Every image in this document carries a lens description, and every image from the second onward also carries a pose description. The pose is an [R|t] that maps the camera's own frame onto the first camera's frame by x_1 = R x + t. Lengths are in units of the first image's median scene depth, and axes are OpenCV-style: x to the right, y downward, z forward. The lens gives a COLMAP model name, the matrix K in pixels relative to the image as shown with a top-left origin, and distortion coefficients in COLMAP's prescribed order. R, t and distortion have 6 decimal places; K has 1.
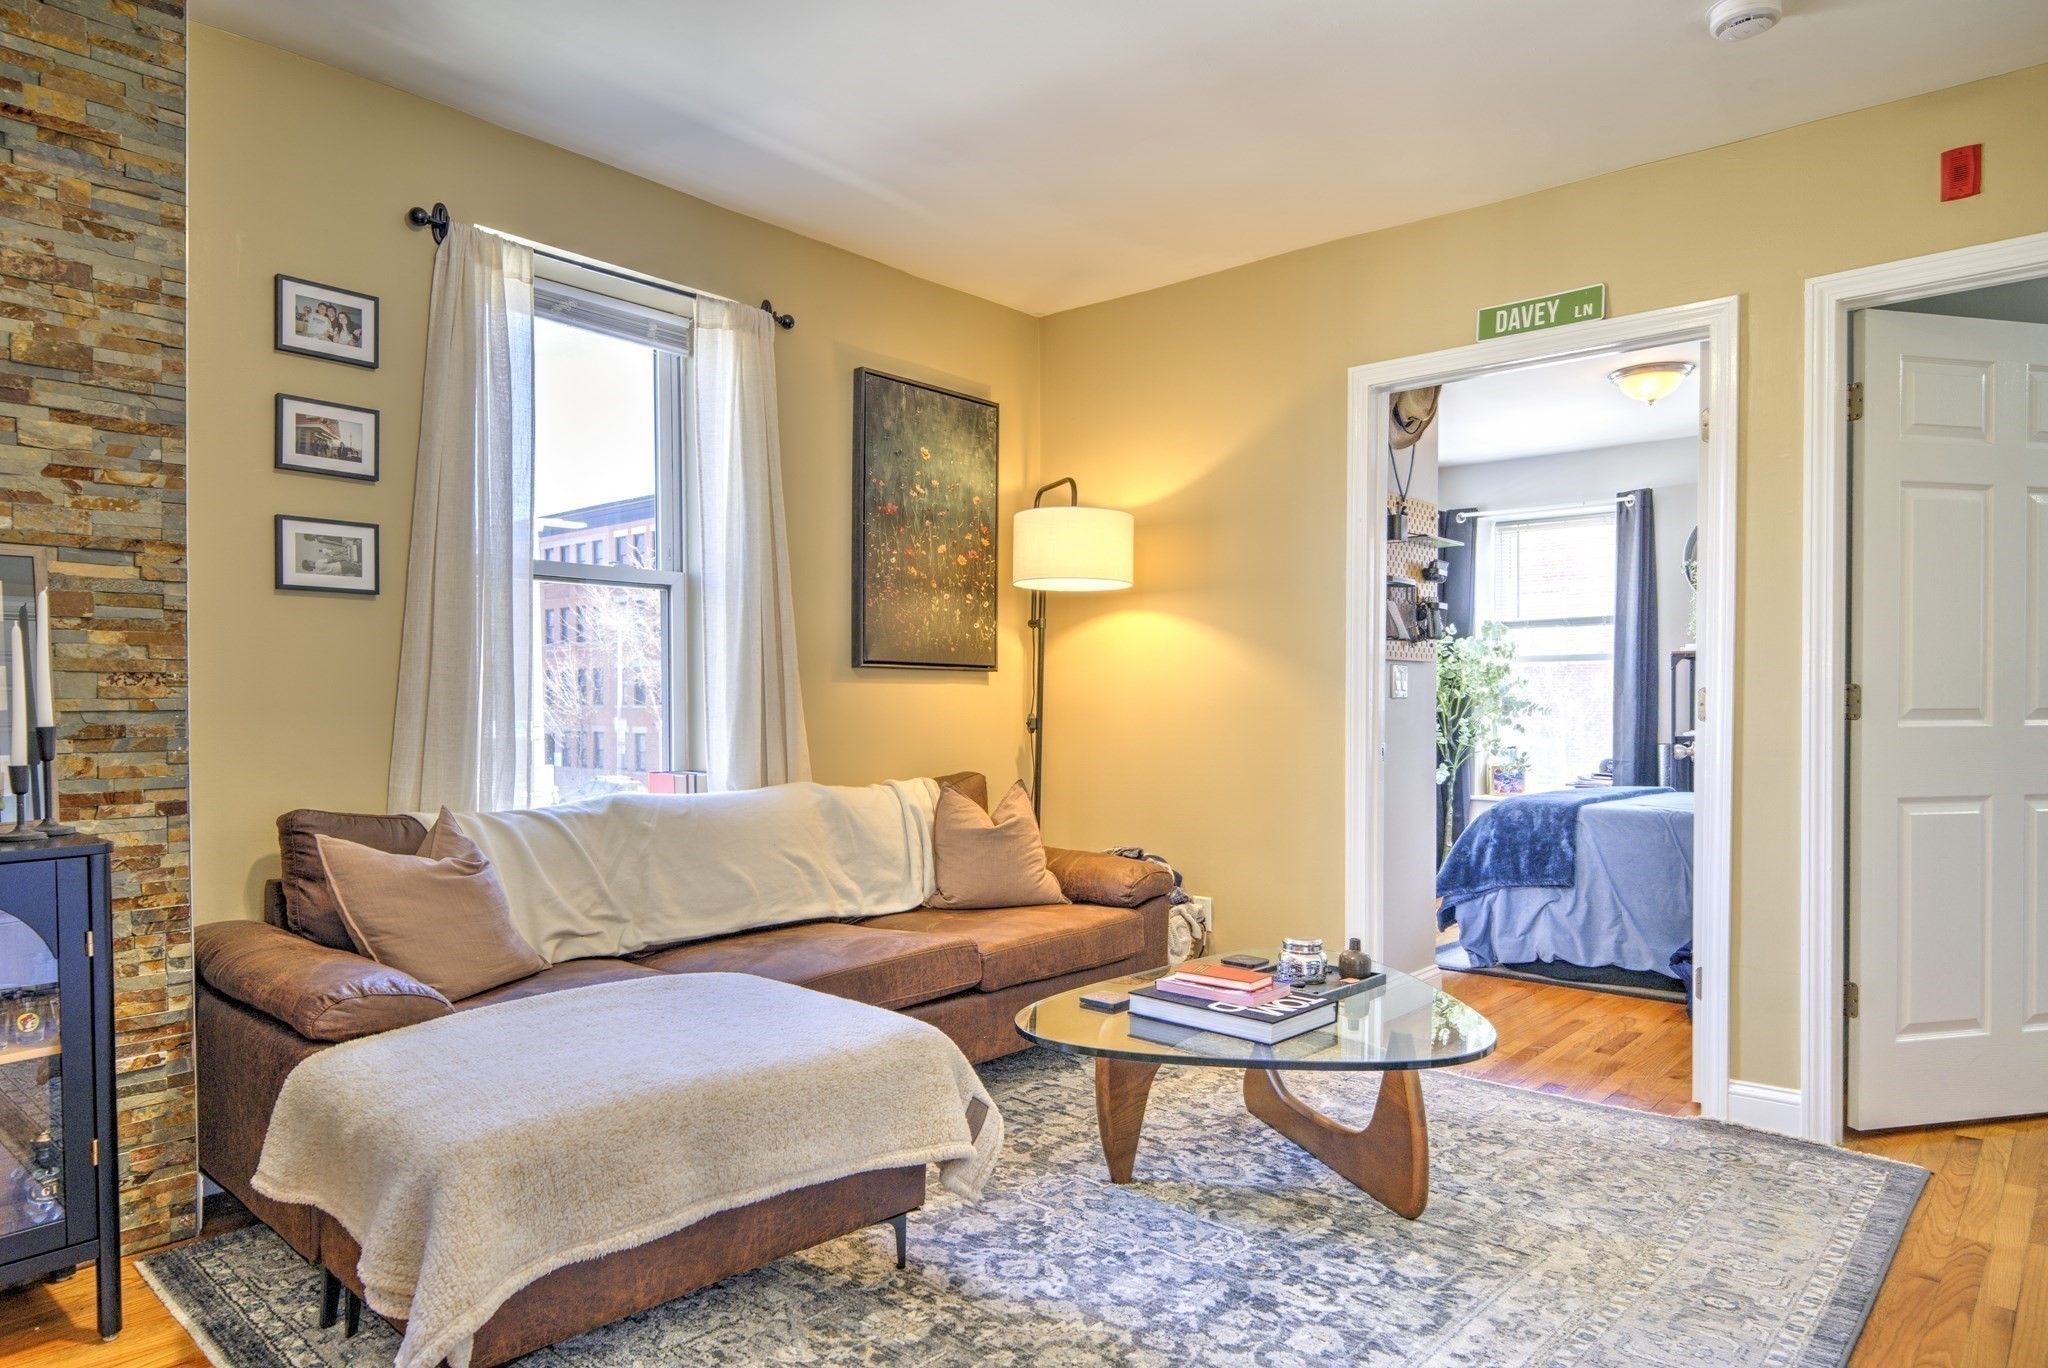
lens RADIAL K [[1271.1, 0, 1015.3], [0, 1271.1, 711.8], [0, 0, 1]] dist [0.037534, -0.023922]
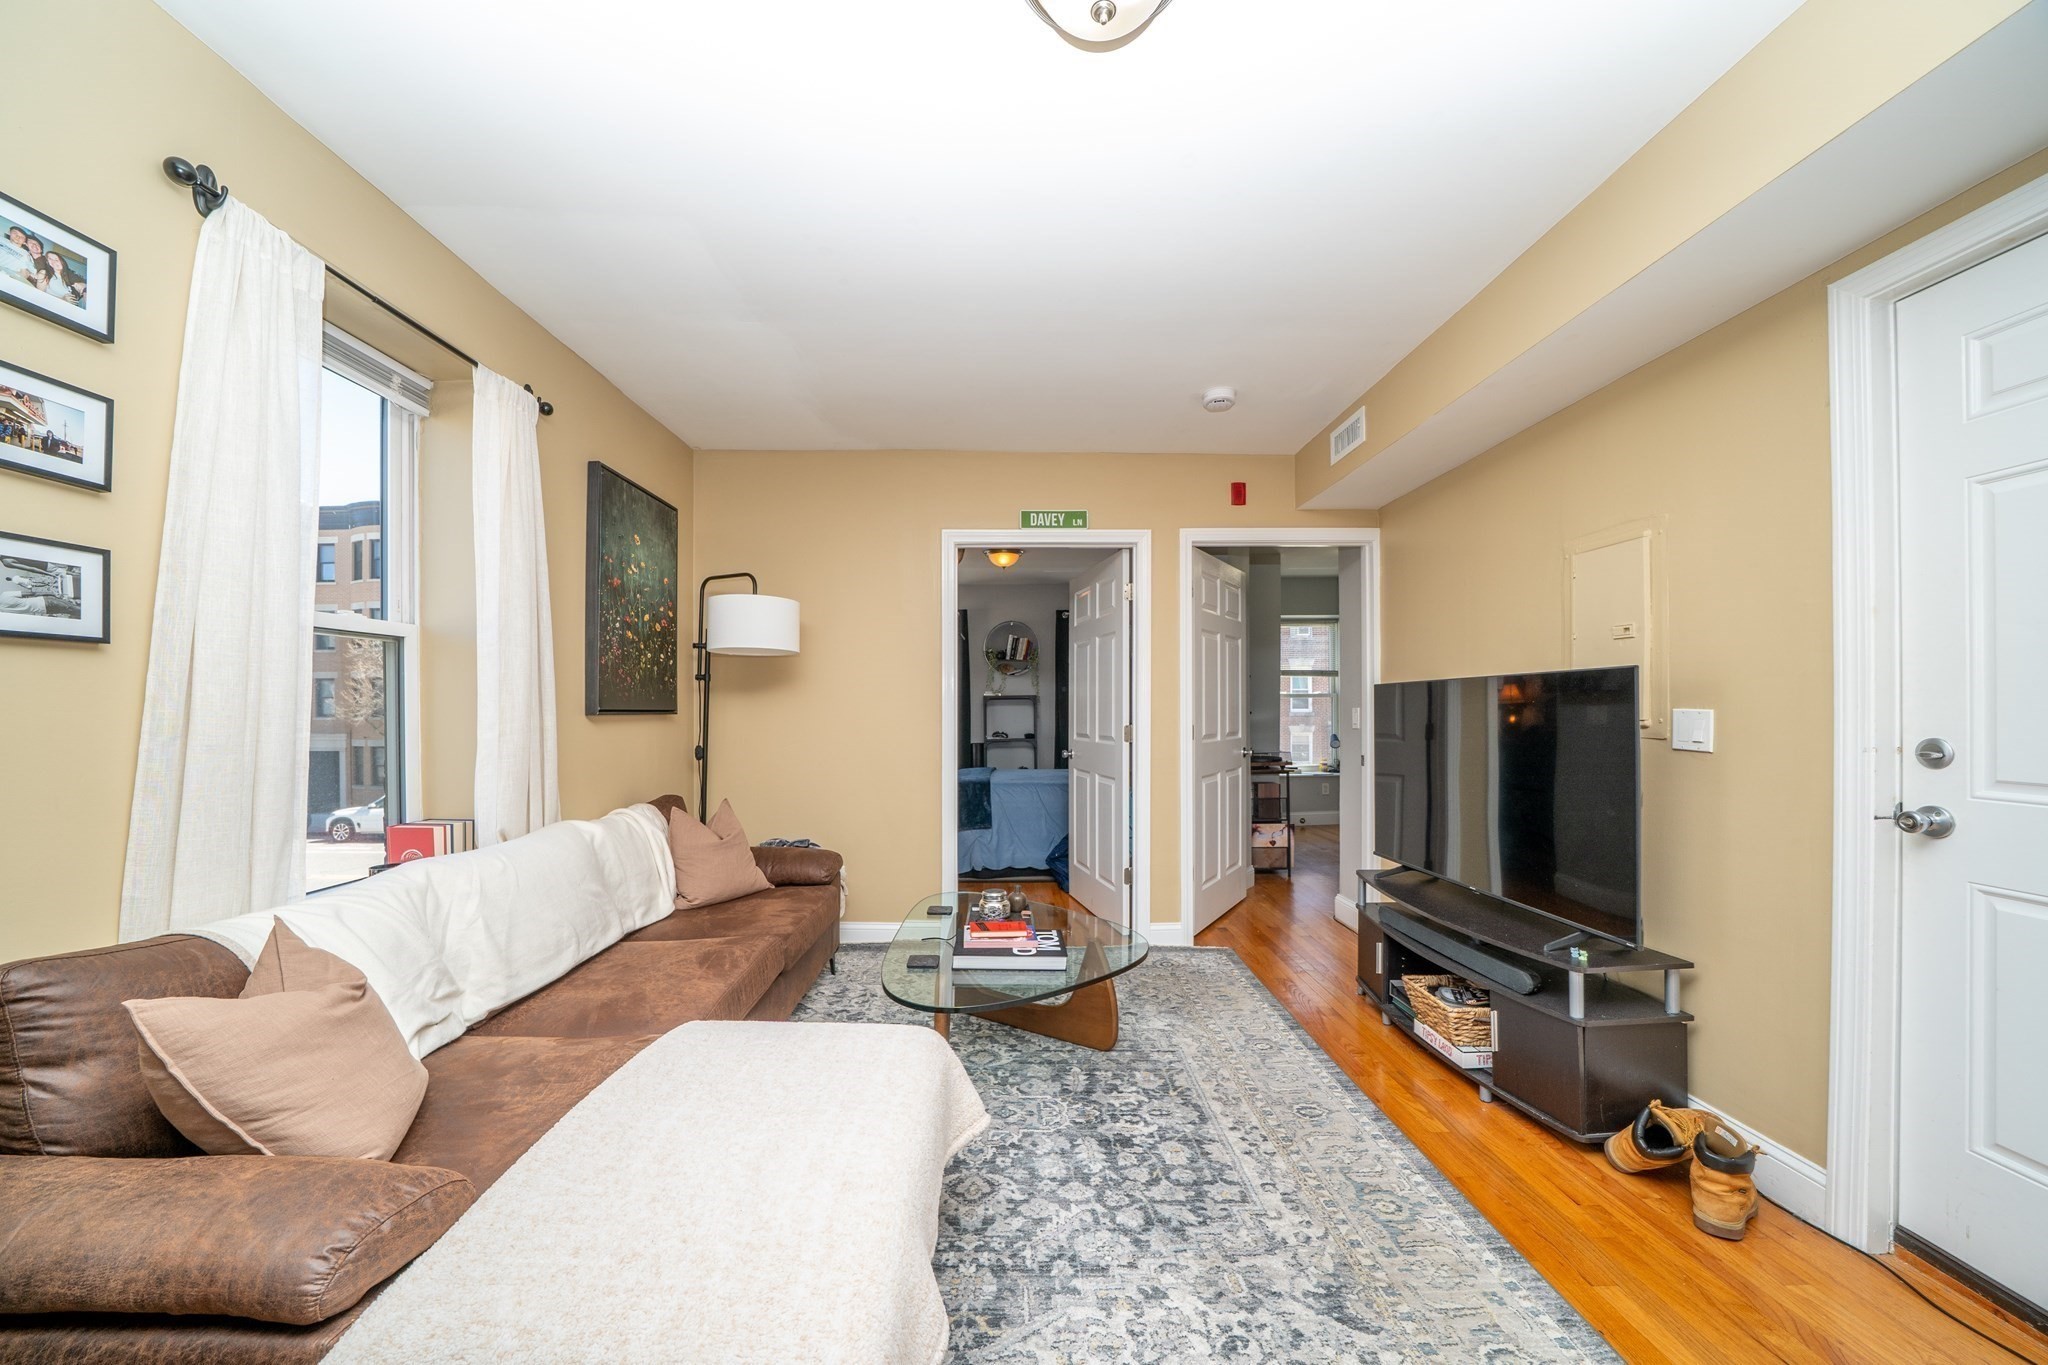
lens RADIAL K [[728.3, 0, 1016.1], [0, 728.3, 698.7], [0, 0, 1]] dist [-0.001981, -0.000134]
pose [[0.741565, 0.004501, 0.670865, -0.435393], [0.010384, 0.999781, -0.018185, -0.051833], [-0.670800, 0.020452, 0.741356, 0.372775]]
